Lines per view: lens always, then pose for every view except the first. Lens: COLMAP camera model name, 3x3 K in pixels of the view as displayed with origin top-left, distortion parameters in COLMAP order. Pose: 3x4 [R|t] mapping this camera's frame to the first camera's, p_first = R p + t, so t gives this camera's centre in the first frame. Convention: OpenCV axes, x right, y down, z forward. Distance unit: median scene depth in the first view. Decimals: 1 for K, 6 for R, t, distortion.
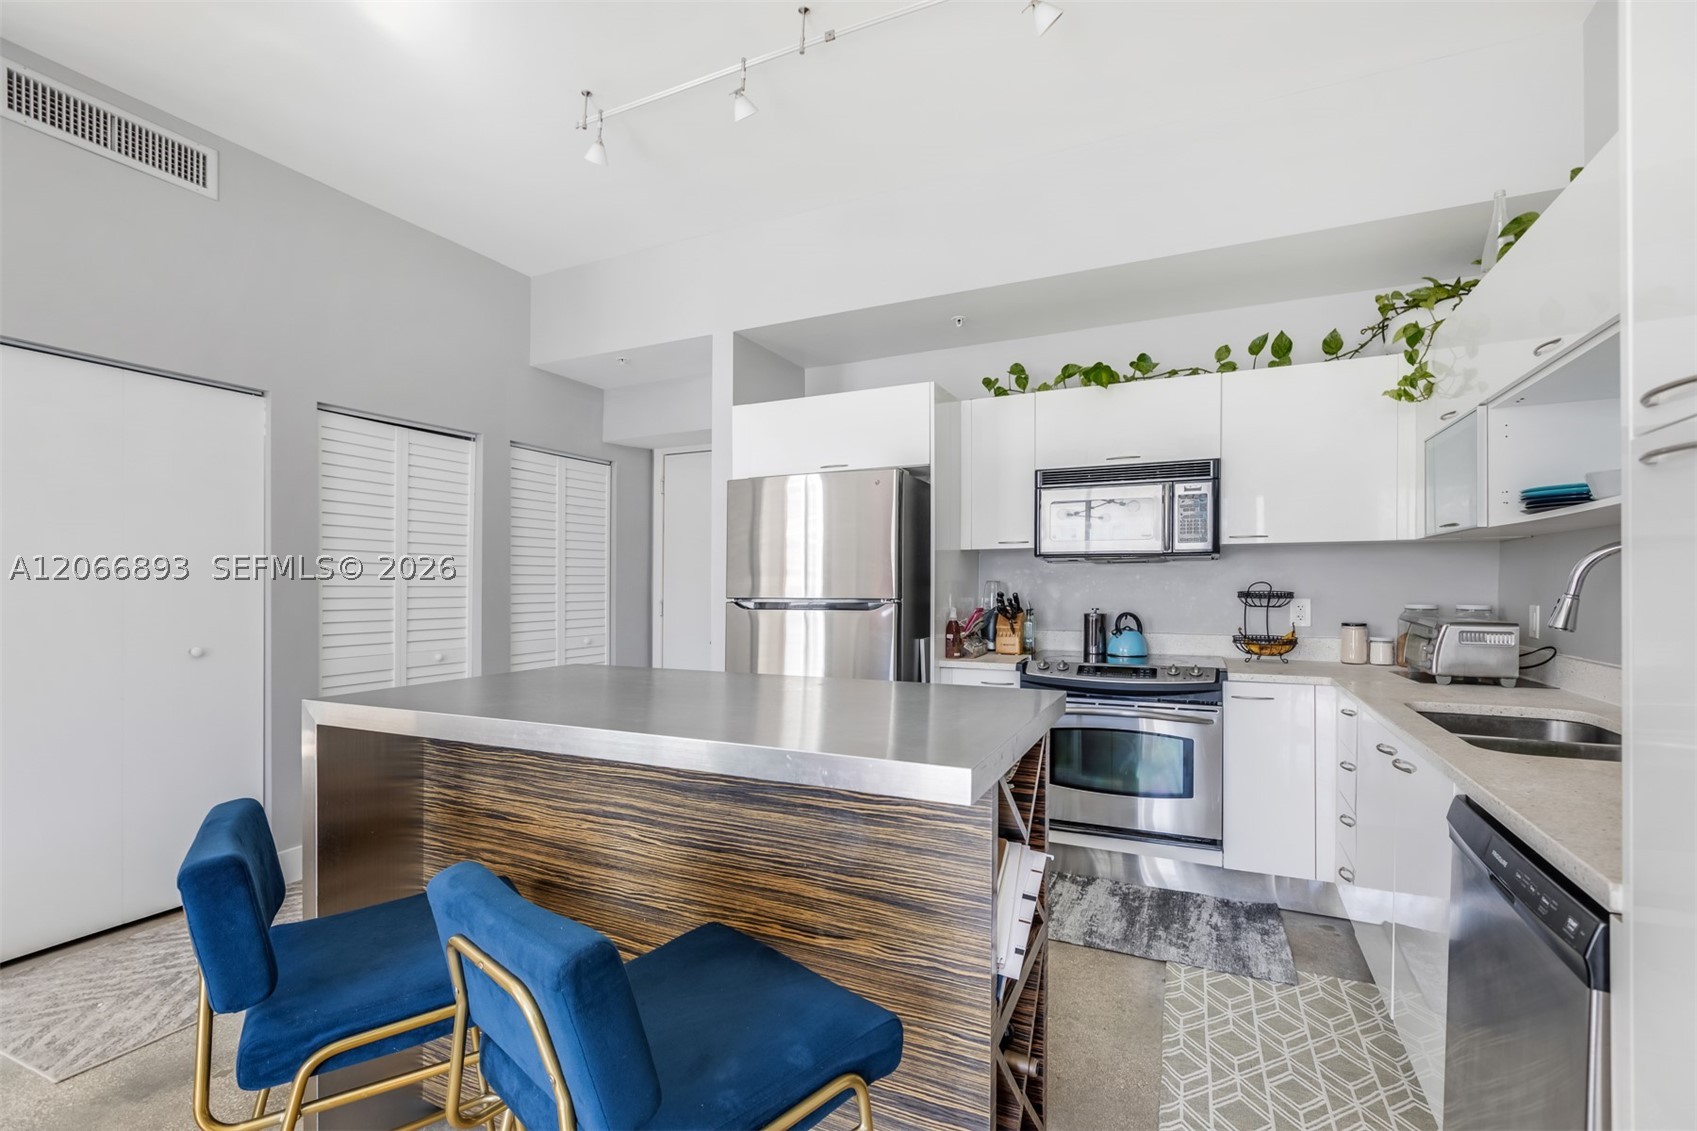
lens RADIAL K [[741.0, 0, 839.2], [0, 741.0, 584.8], [0, 0, 1]] dist [0.000205, 0.000004]
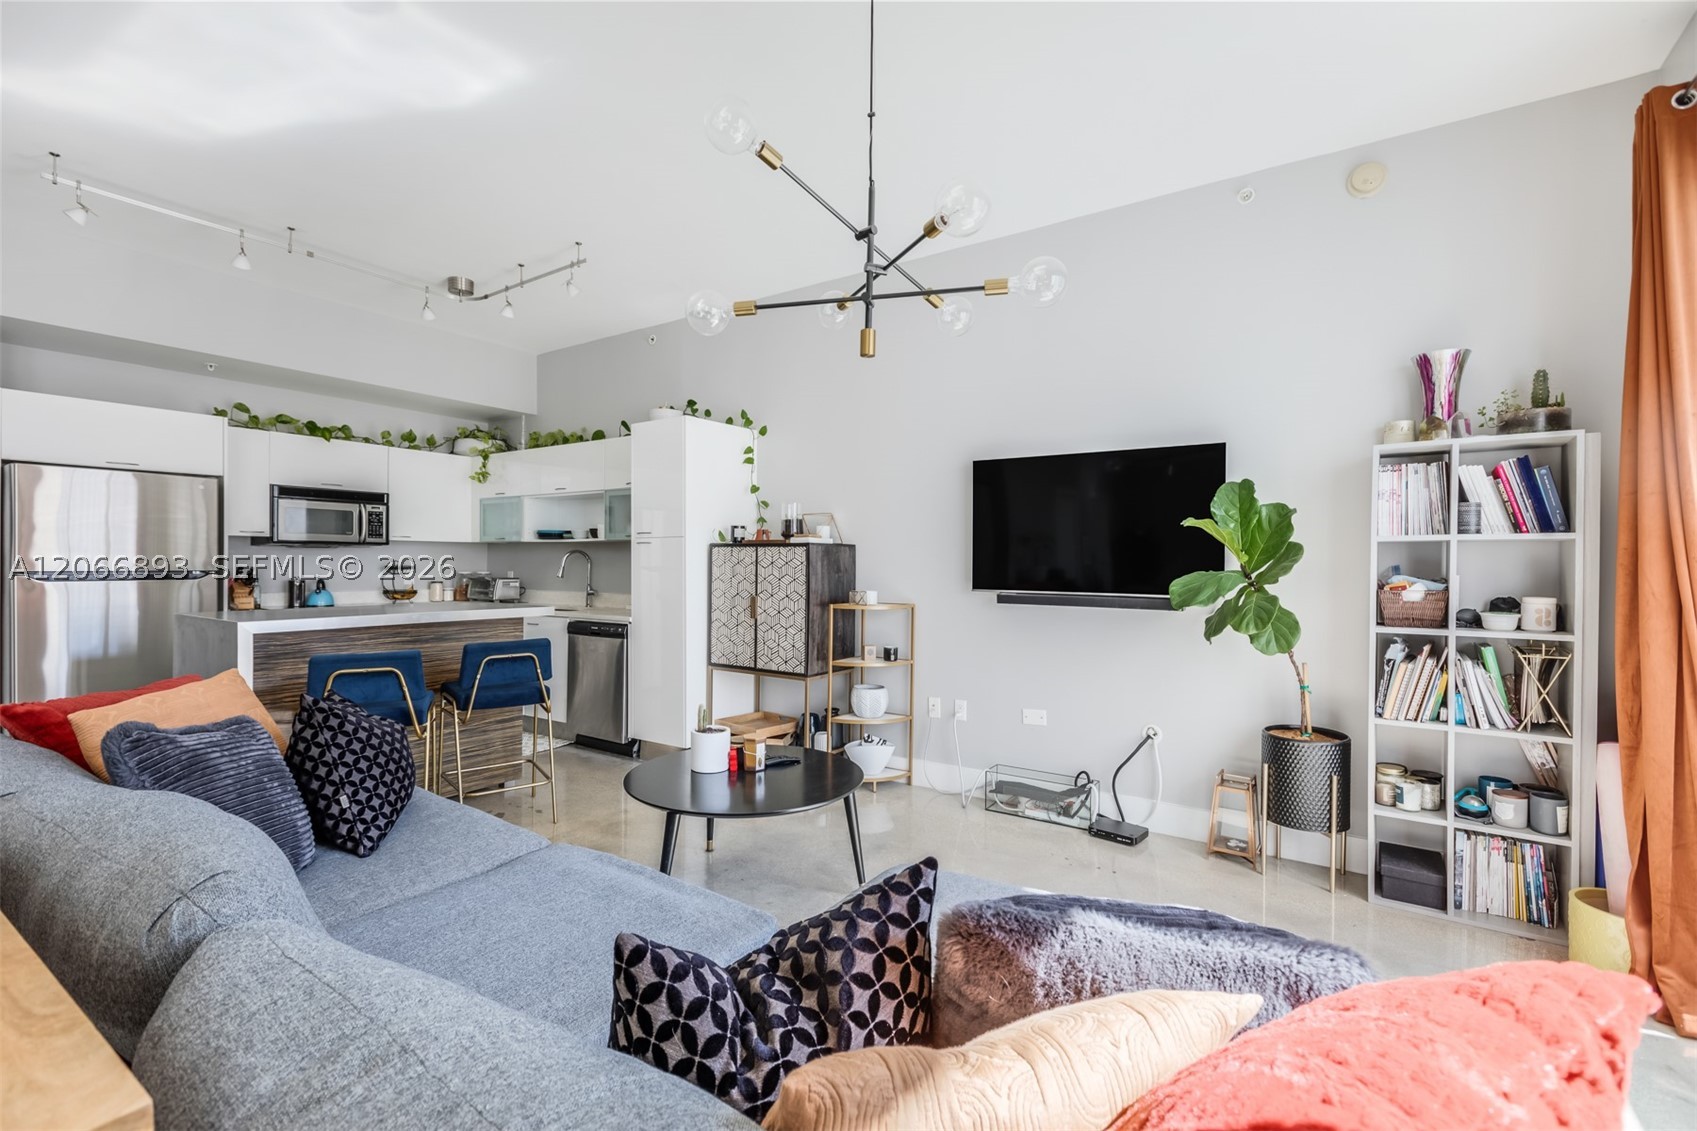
lens RADIAL K [[763.9, 0, 836.9], [0, 763.9, 567.1], [0, 0, 1]] dist [-0.003336, -0.000656]
pose [[0.152497, -0.003961, 0.988296, -1.136700], [-0.006634, 0.999965, 0.005031, -0.004810], [-0.988282, -0.007324, 0.152465, -0.371732]]
